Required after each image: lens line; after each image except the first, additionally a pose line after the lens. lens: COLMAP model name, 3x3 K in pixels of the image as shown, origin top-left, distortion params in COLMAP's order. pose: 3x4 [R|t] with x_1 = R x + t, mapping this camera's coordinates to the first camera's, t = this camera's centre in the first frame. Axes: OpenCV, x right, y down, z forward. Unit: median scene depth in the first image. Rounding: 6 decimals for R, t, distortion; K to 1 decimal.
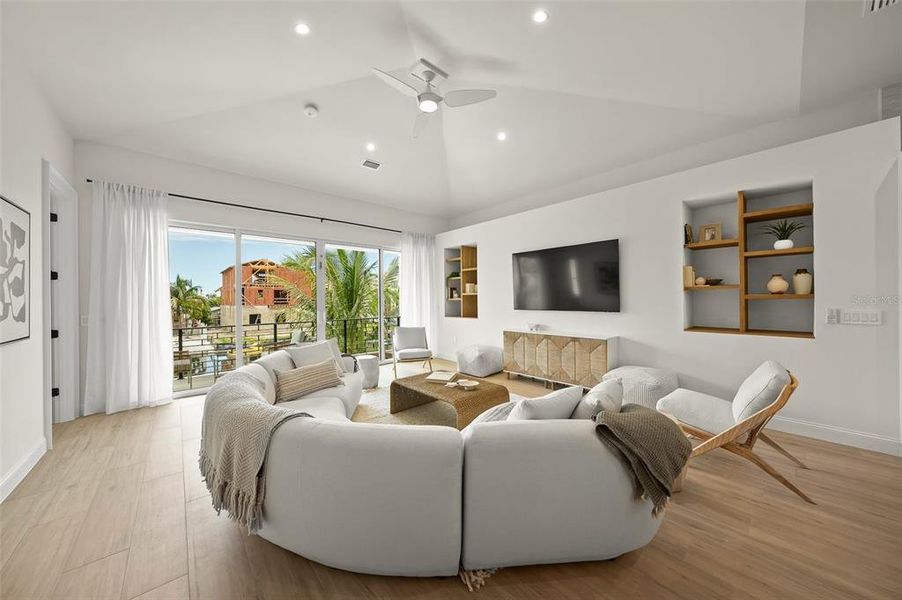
lens RADIAL K [[307.5, 0, 448.4], [0, 307.5, 296.4], [0, 0, 1]] dist [-0.000396, 0.000019]
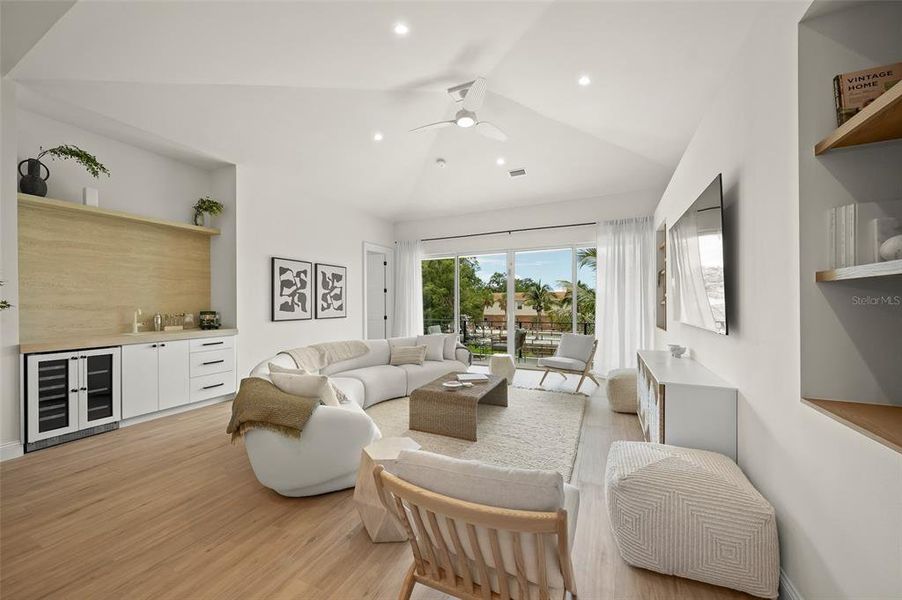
lens RADIAL K [[328.3, 0, 451.1], [0, 328.3, 300.9], [0, 0, 1]] dist [0.000382, 0.000059]
pose [[0.380386, 0.005368, -0.924812, 0.543986], [0.006082, 0.999947, 0.008306, -0.005129], [0.924808, -0.008784, 0.380333, 0.286926]]
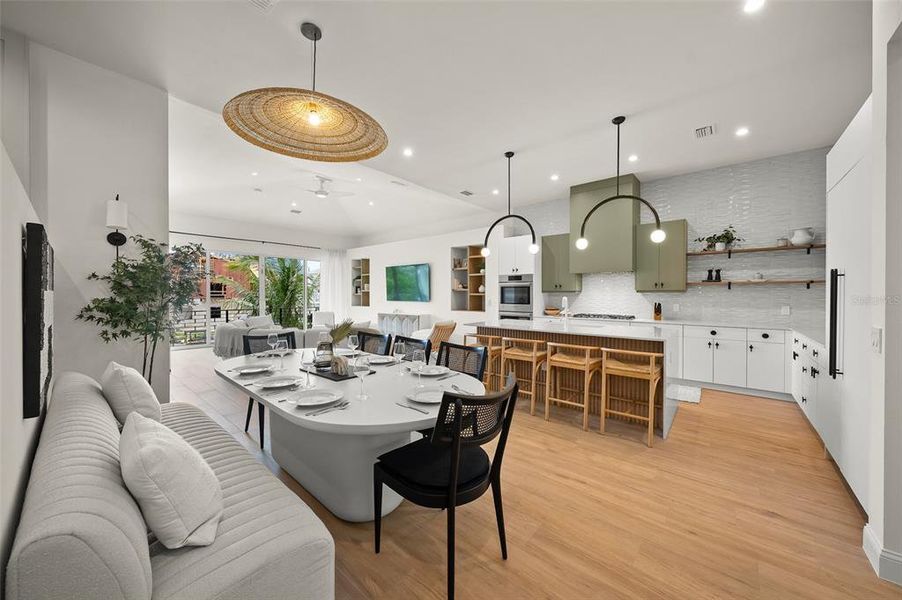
lens RADIAL K [[324.1, 0, 453.8], [0, 324.1, 295.3], [0, 0, 1]] dist [-0.000136, 0.000002]
pose [[0.989310, 0.009605, 0.145514, 0.267009], [-0.011328, 0.999875, 0.011015, -0.008217], [-0.145390, -0.012545, 0.989295, -0.665803]]
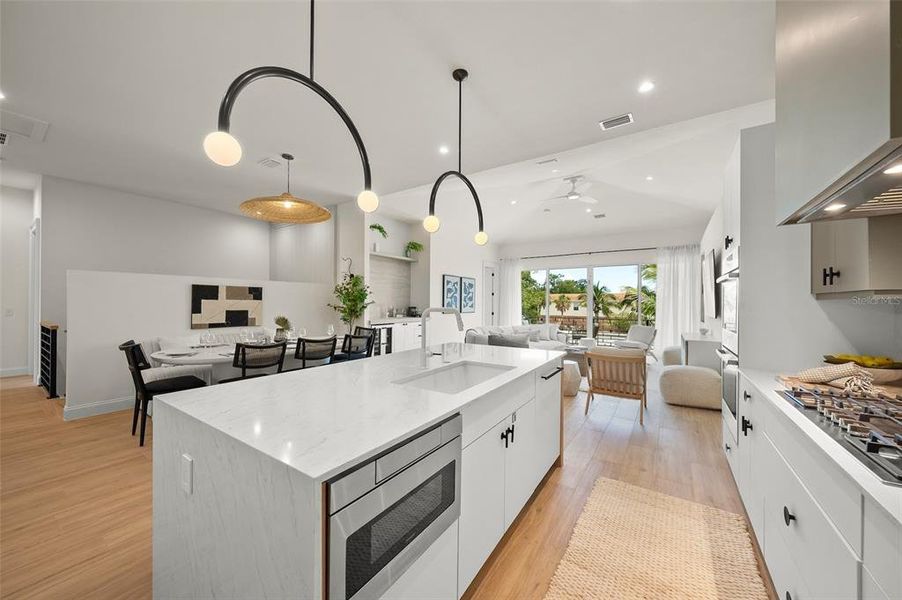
lens RADIAL K [[328.3, 0, 451.1], [0, 328.3, 300.9], [0, 0, 1]] dist [0.000382, 0.000059]
pose [[0.242747, 0.007380, -0.970061, 0.917440], [-0.001887, 0.999973, 0.007135, -0.011289], [0.970088, 0.000099, 0.242755, -0.096128]]
